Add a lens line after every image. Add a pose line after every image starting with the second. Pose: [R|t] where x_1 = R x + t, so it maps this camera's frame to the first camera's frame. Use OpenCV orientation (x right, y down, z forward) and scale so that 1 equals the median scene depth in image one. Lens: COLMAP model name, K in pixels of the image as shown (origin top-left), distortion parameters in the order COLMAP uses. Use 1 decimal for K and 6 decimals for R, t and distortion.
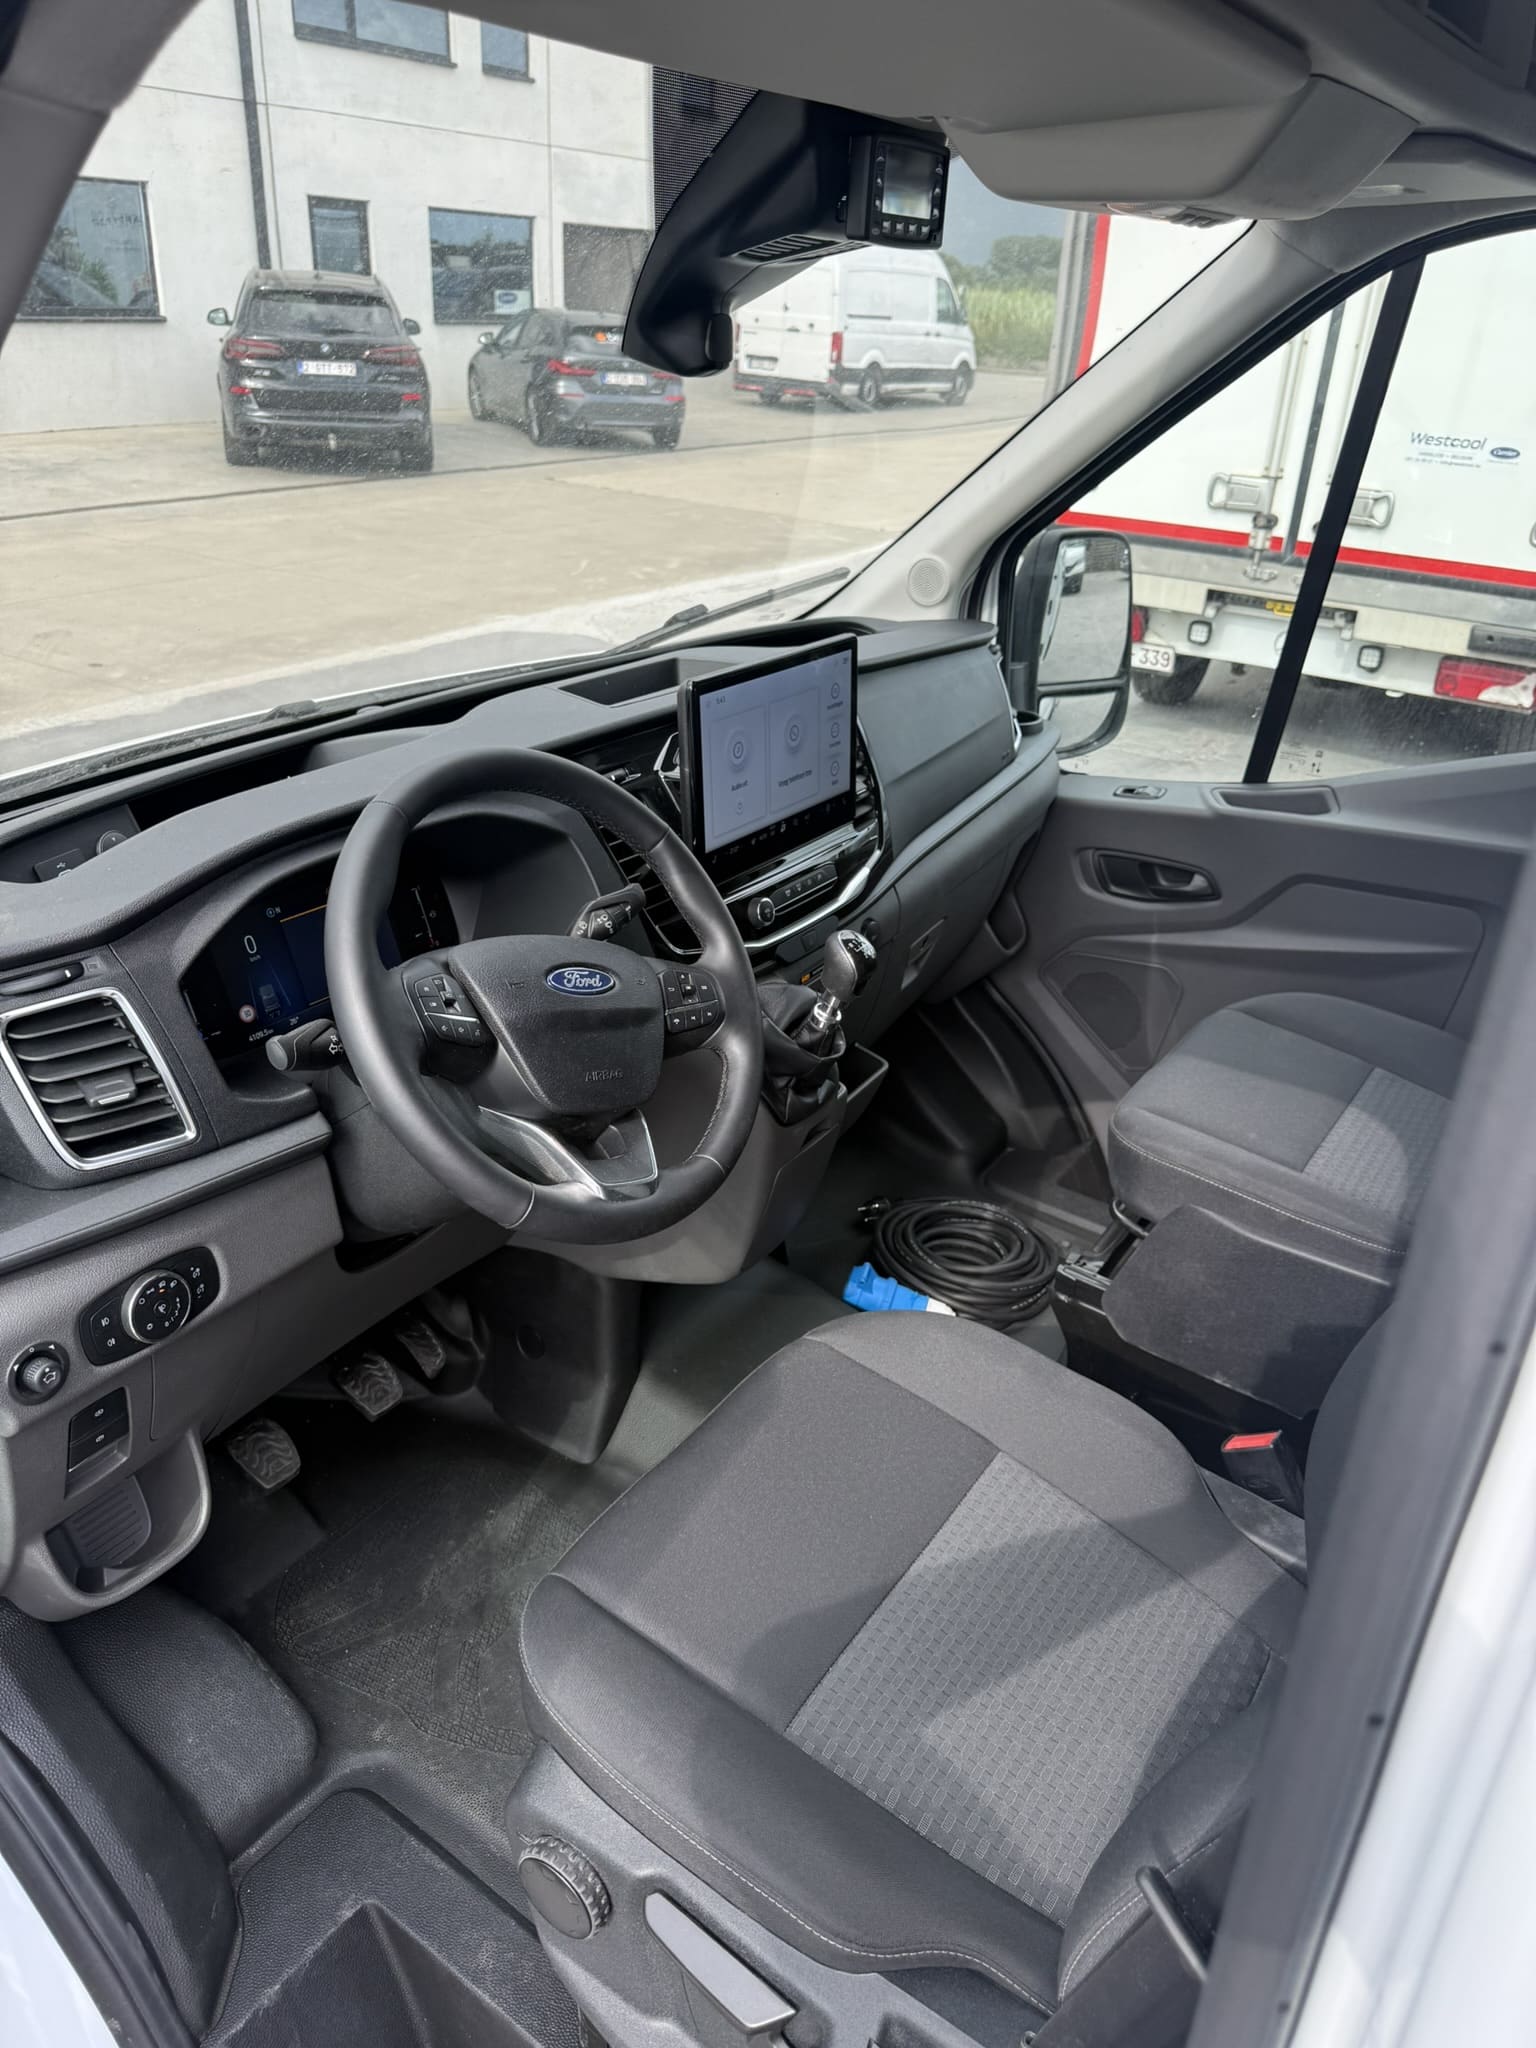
lens RADIAL K [[1432.5, 0, 714.6], [0, 1432.5, 1058.3], [0, 0, 1]] dist [0.034056, -0.076560]
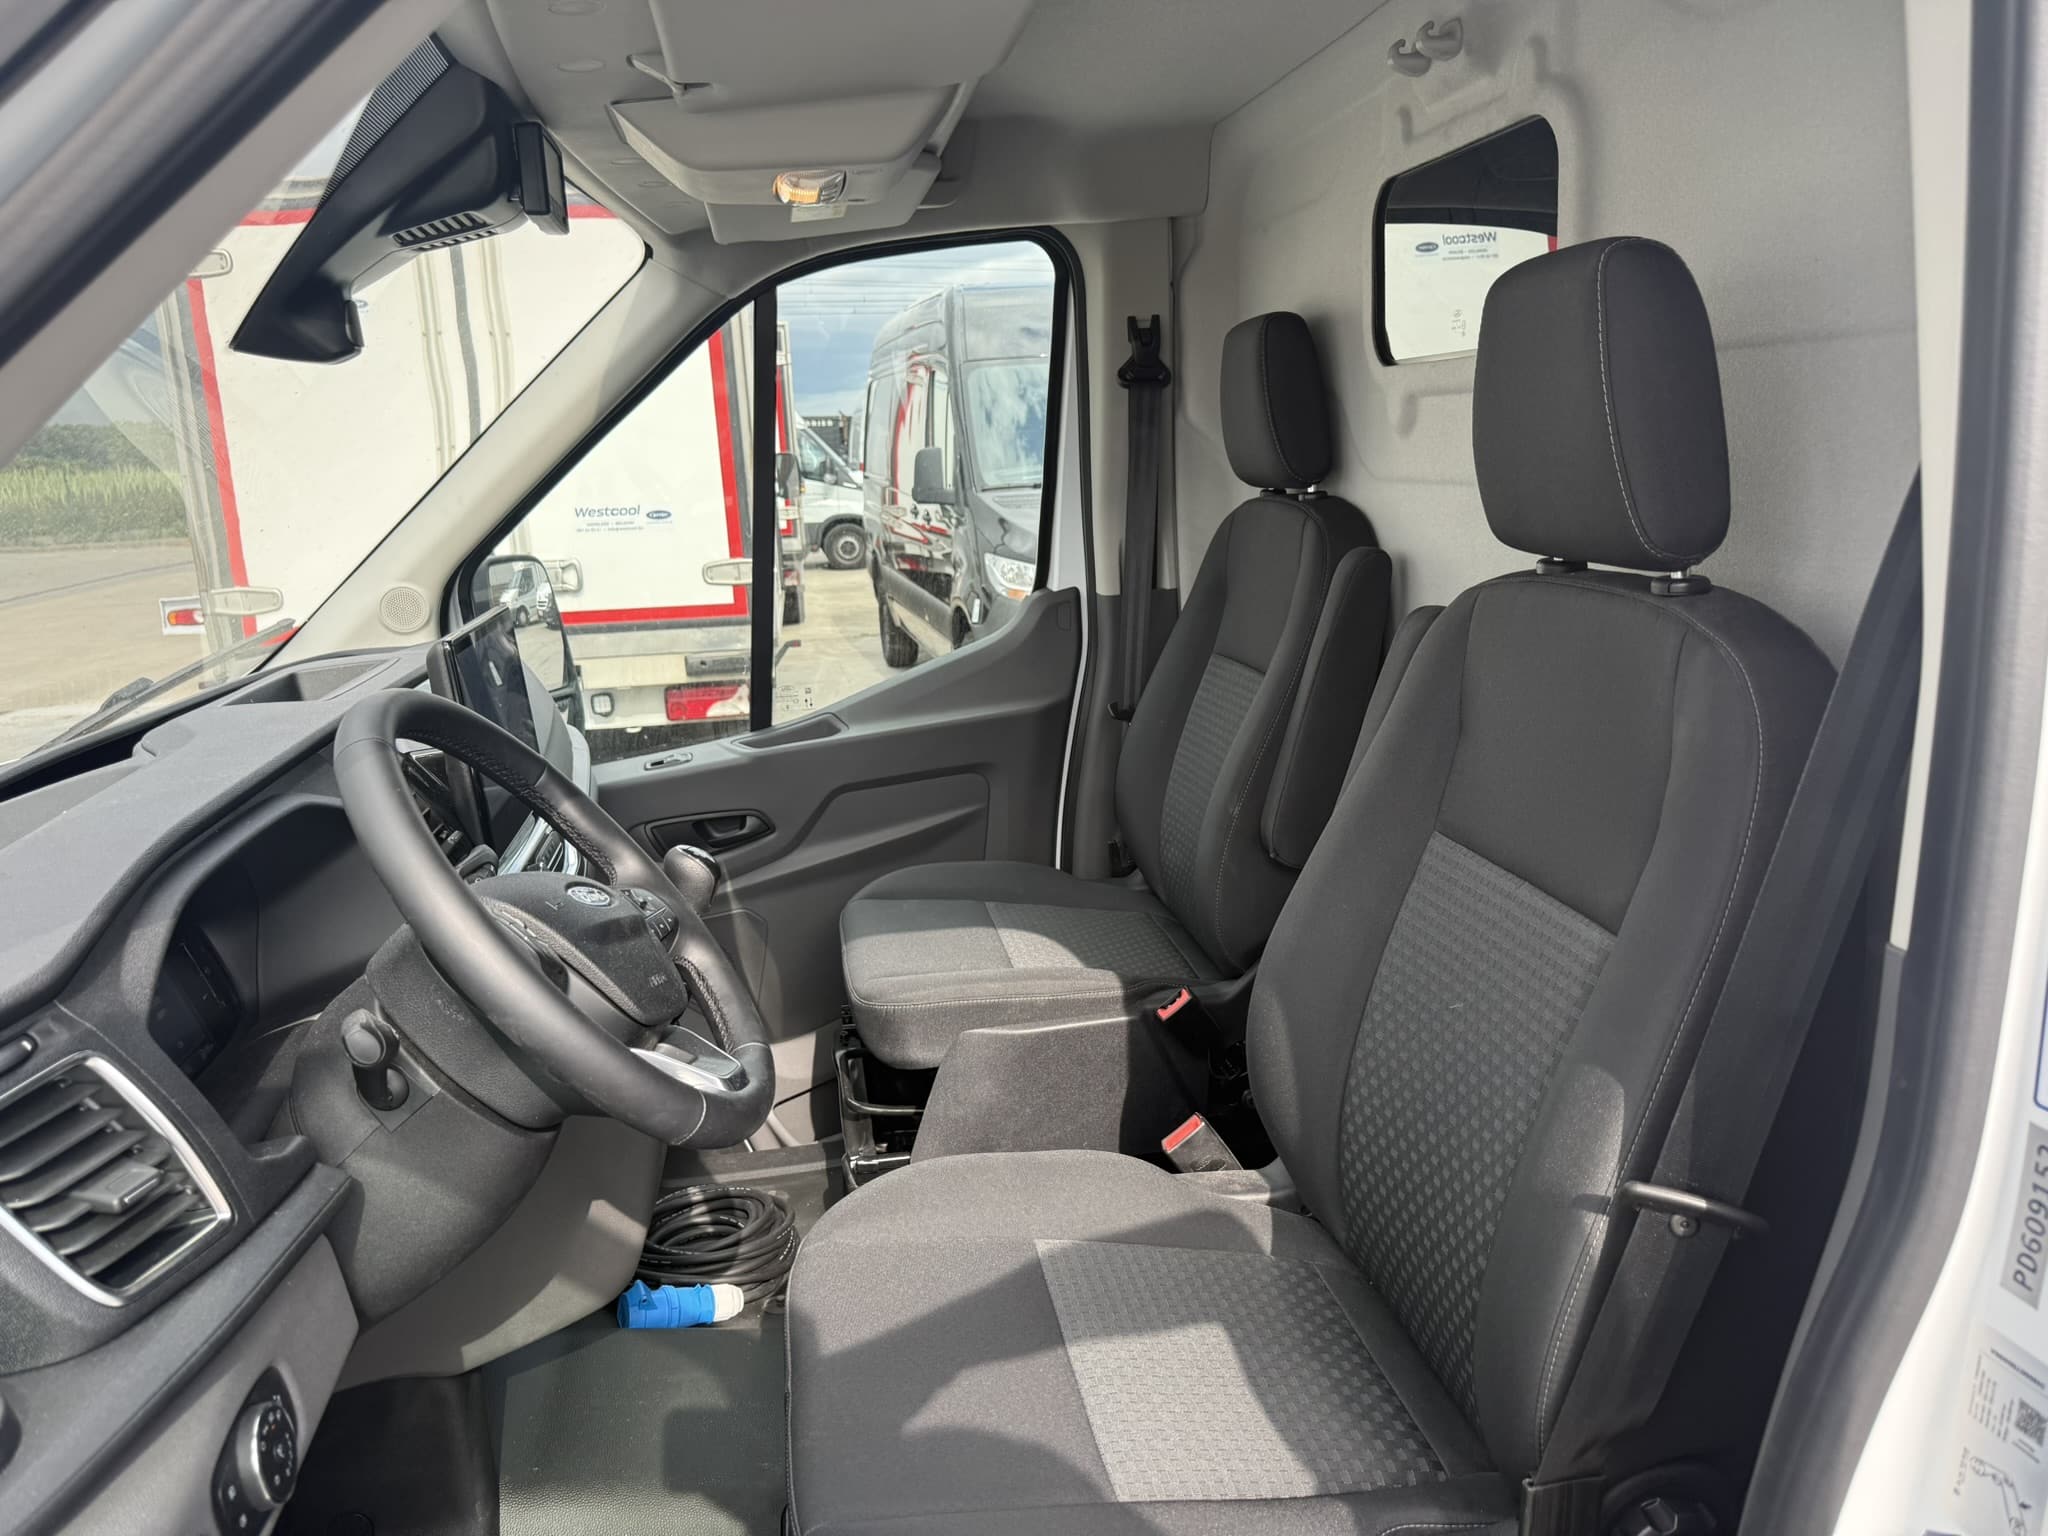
lens RADIAL K [[1447.7, 0, 1018.4], [0, 1447.7, 767.7], [0, 0, 1]] dist [0.172190, -0.351926]
pose [[0.700217, -0.219339, 0.679401, -0.263731], [0.393957, 0.912342, -0.111485, 0.042202], [-0.595394, 0.345719, 0.725248, 0.063312]]
